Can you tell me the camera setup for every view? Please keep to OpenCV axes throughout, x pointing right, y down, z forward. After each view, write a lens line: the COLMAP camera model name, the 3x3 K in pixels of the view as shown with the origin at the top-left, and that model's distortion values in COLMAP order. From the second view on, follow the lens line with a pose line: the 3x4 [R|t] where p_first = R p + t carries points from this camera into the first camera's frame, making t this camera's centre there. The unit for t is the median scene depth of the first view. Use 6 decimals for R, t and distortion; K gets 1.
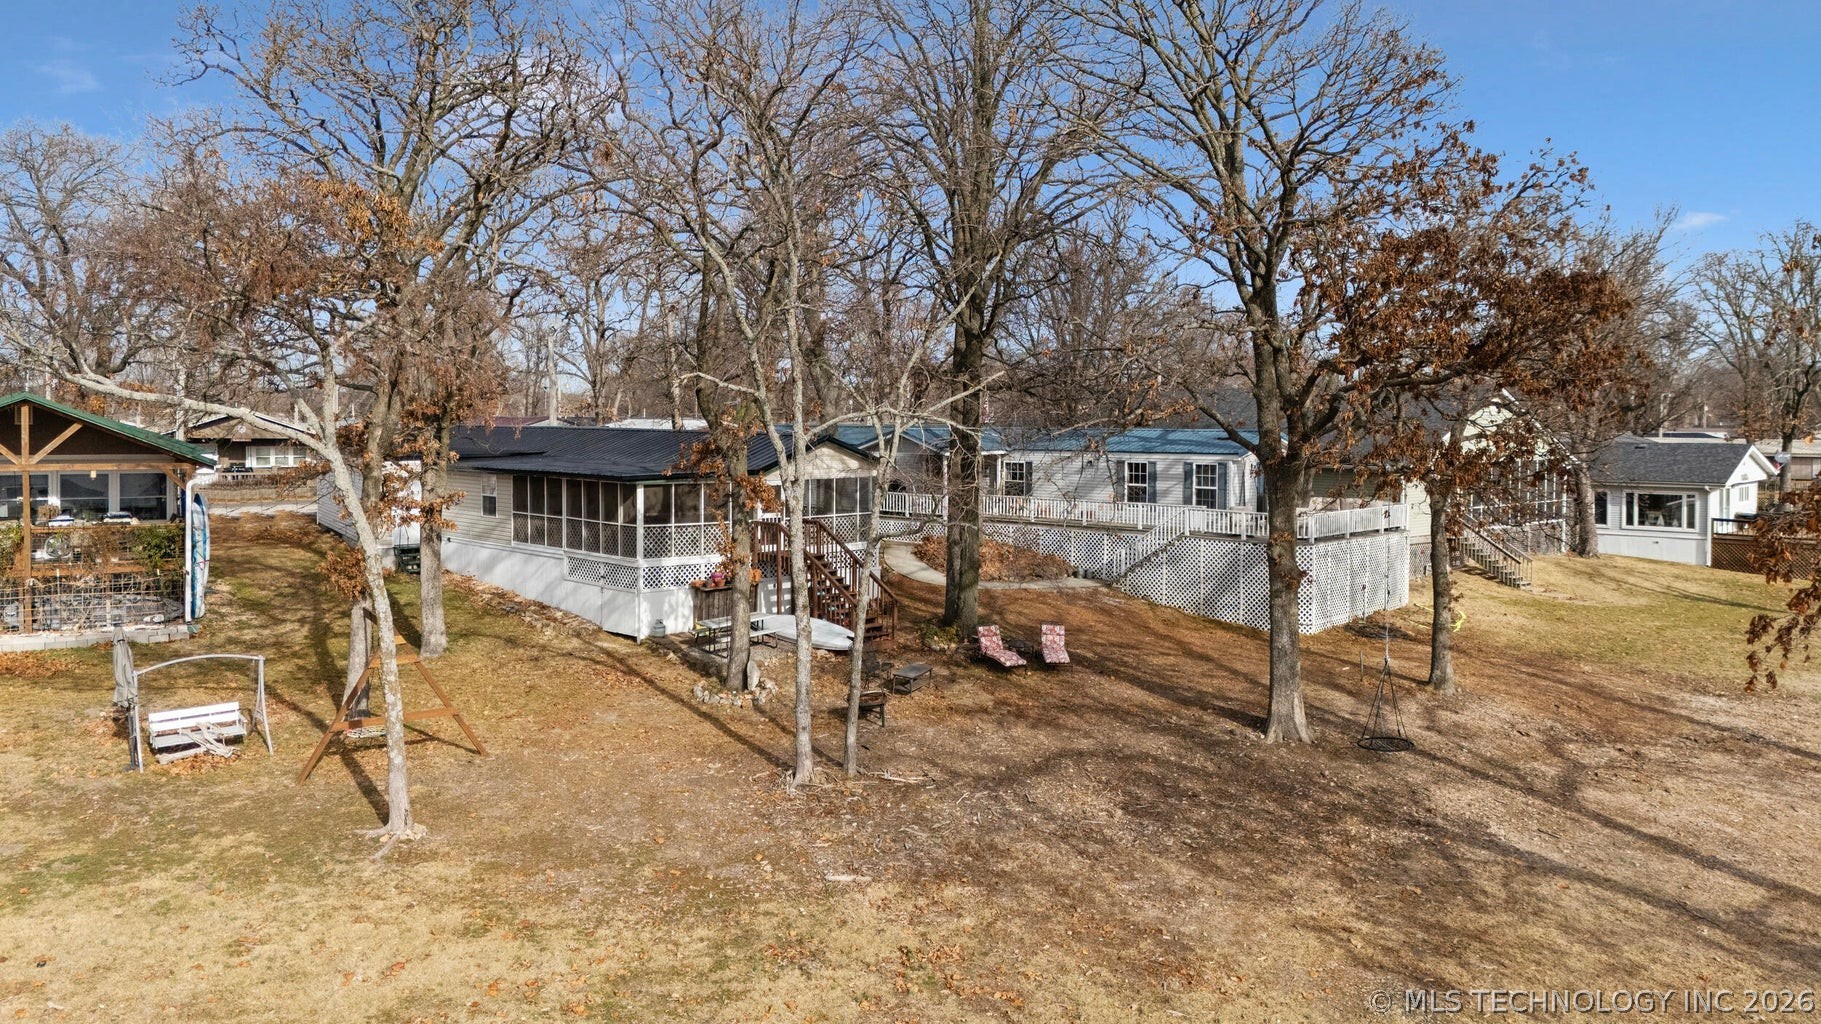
lens RADIAL K [[1150.1, 0, 910.5], [0, 1150.1, 512.0], [0, 0, 1]] dist [0.000792, -0.000049]
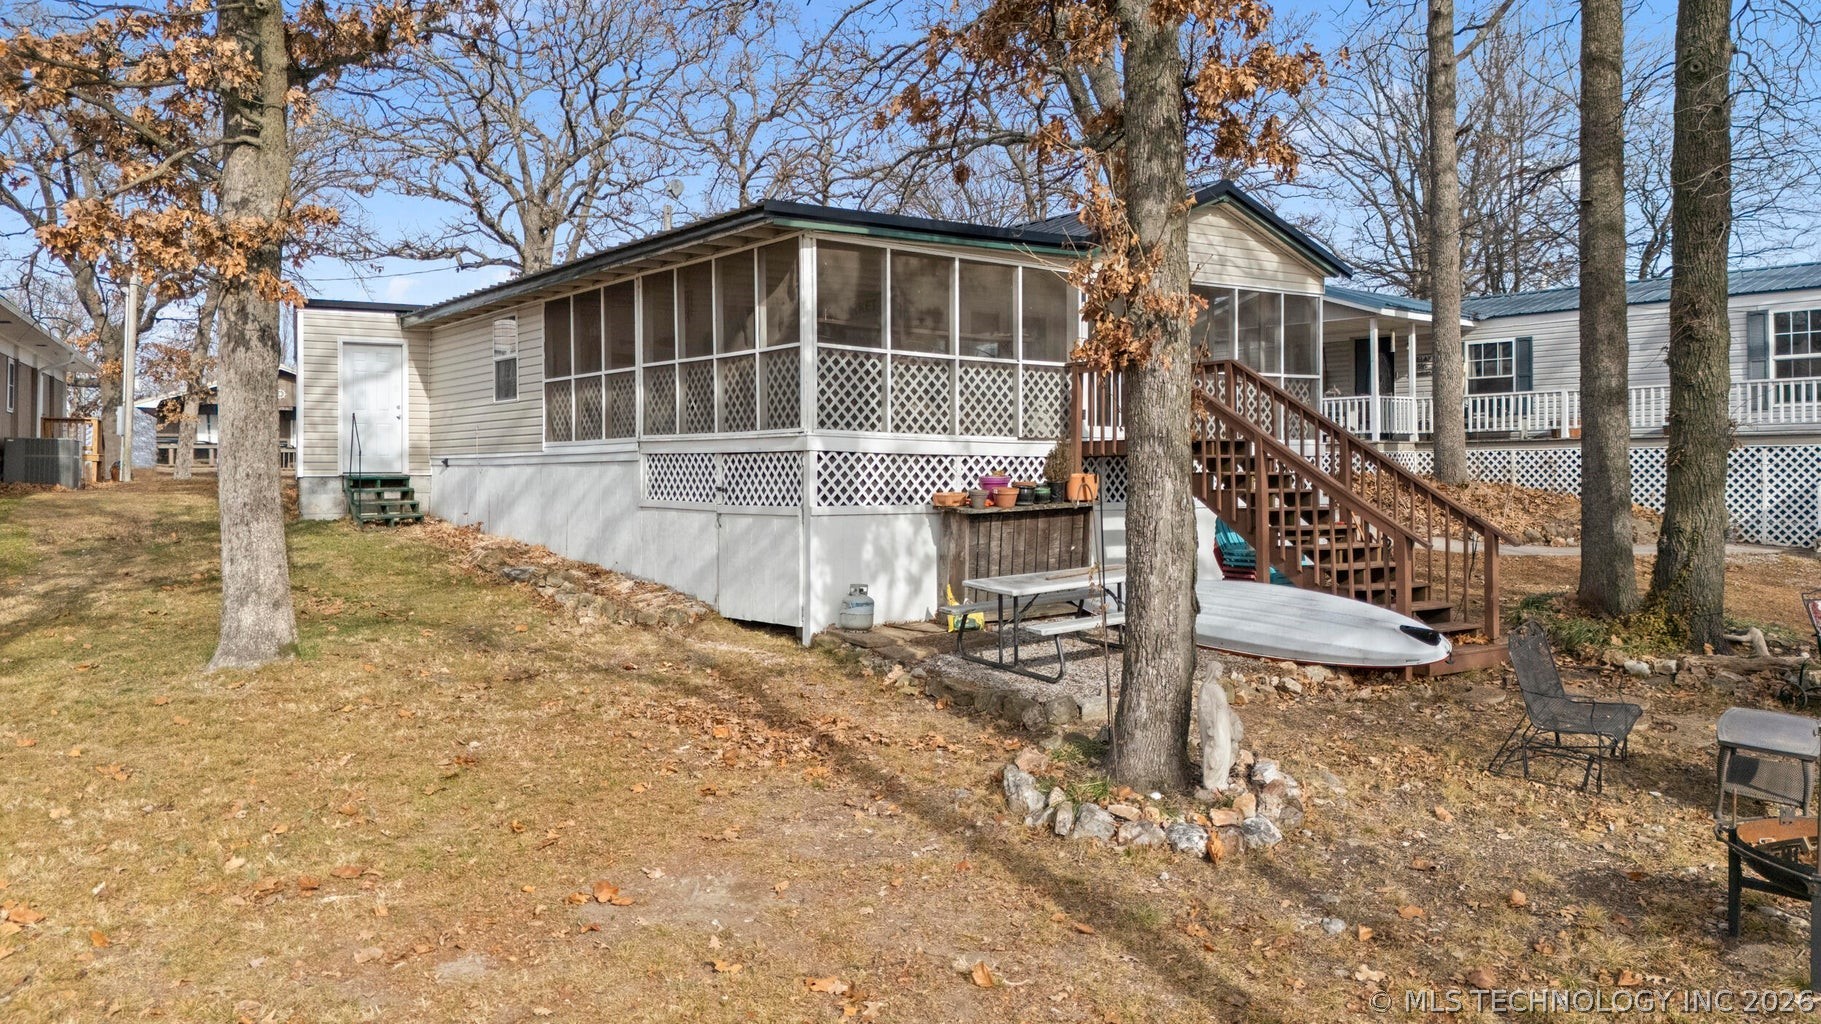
lens RADIAL K [[1271.3, 0, 910.5], [0, 1271.3, 512.0], [0, 0, 1]] dist [0.038272, -0.000685]
pose [[0.990174, -0.005585, -0.139730, -0.139560], [0.001587, 0.999587, -0.028711, 0.080982], [0.139832, 0.028207, 0.989773, 0.574079]]
